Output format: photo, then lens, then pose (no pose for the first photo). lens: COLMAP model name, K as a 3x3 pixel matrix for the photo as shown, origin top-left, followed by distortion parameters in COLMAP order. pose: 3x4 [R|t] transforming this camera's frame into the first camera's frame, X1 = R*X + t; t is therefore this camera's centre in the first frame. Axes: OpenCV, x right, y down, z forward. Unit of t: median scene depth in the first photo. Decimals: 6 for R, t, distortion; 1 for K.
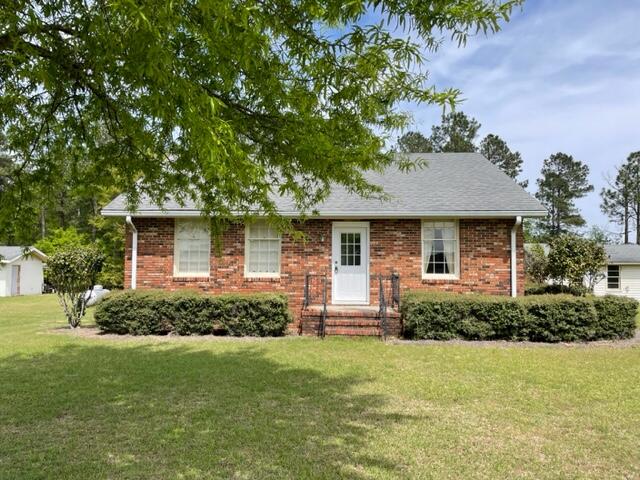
lens RADIAL K [[473.5, 0, 320.0], [0, 473.5, 240.0], [0, 0, 1]] dist [0.139383, -0.185993]
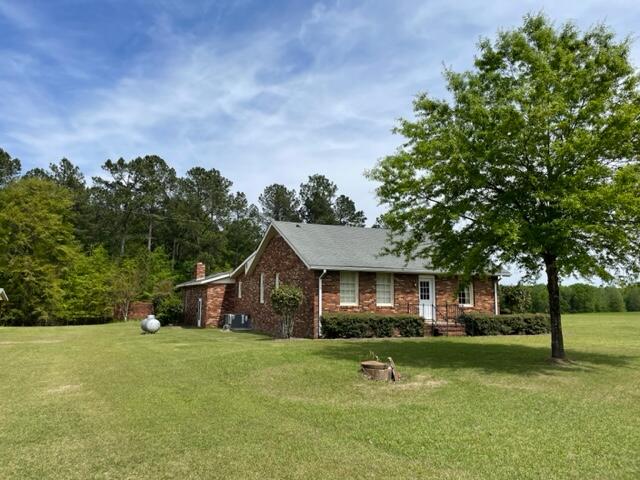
lens RADIAL K [[473.5, 0, 320.0], [0, 473.5, 240.0], [0, 0, 1]] dist [0.139383, -0.185993]
pose [[0.901251, 0.053722, 0.429953, -1.111877], [-0.024716, 0.997042, -0.072771, -0.030577], [-0.432591, 0.054958, 0.899914, -0.489310]]
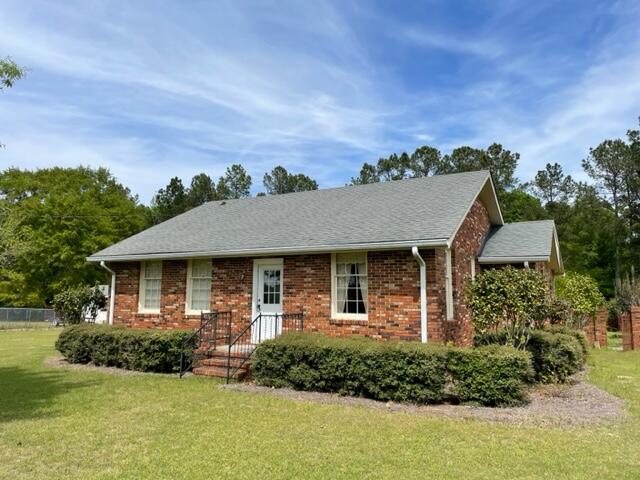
lens RADIAL K [[473.5, 0, 320.0], [0, 473.5, 240.0], [0, 0, 1]] dist [0.139383, -0.185993]
pose [[0.891796, -0.051706, -0.449474, 0.610489], [0.019456, 0.996912, -0.076080, -0.000334], [0.452019, 0.059103, 0.890048, 0.170022]]
